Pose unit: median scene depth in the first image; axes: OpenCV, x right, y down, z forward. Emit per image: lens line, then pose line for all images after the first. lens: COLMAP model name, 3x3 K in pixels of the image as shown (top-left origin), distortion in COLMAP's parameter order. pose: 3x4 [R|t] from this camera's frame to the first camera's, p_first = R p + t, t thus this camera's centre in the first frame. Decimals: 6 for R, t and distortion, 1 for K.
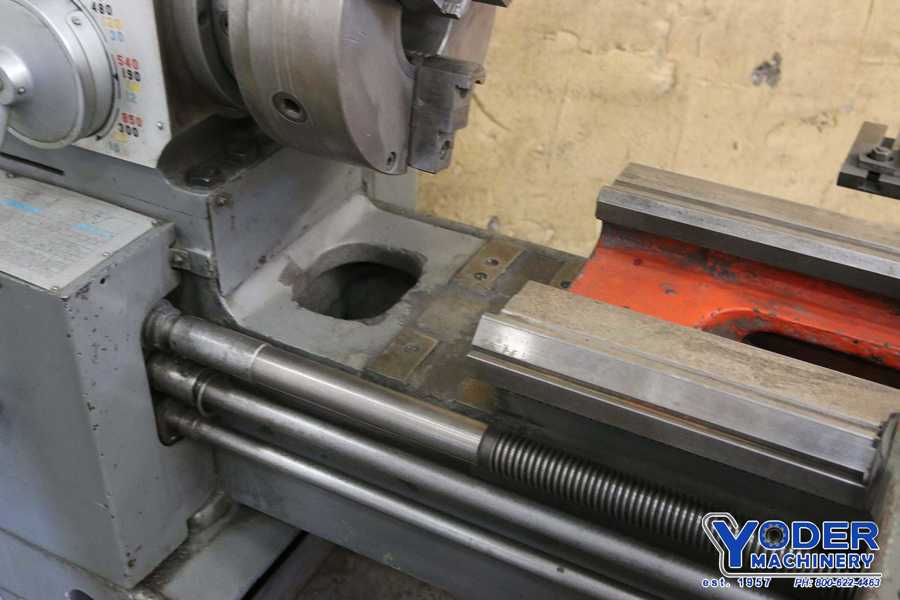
lens RADIAL K [[1075.9, 0, 438.8], [0, 1075.9, 303.7], [0, 0, 1]] dist [-0.030755, 0.018515]
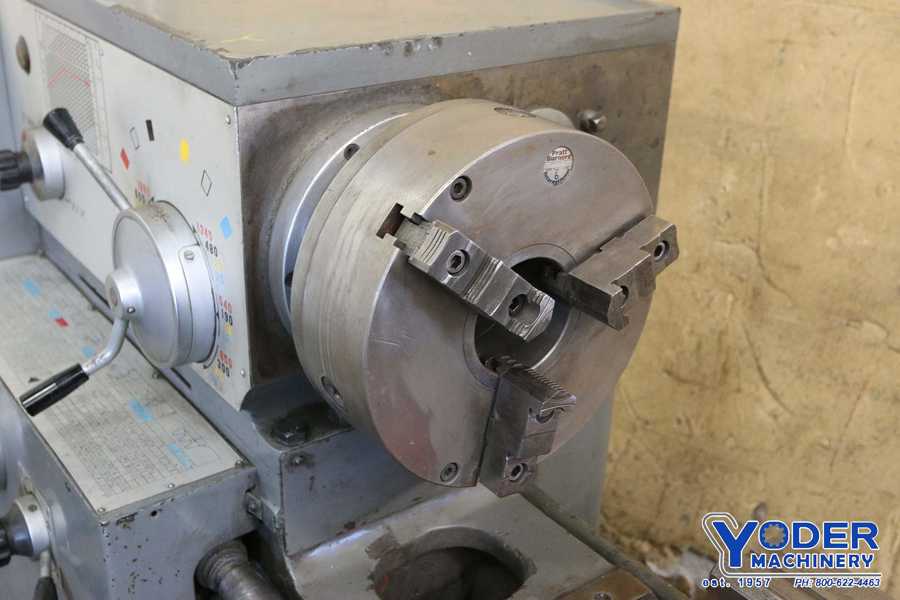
lens RADIAL K [[1075.9, 0, 438.8], [0, 1075.9, 303.7], [0, 0, 1]] dist [-0.030755, 0.018515]
pose [[0.905476, 0.199045, -0.374825, 0.223497], [-0.257583, 0.959669, -0.112634, -0.145957], [0.337289, 0.198536, 0.920228, 0.143295]]
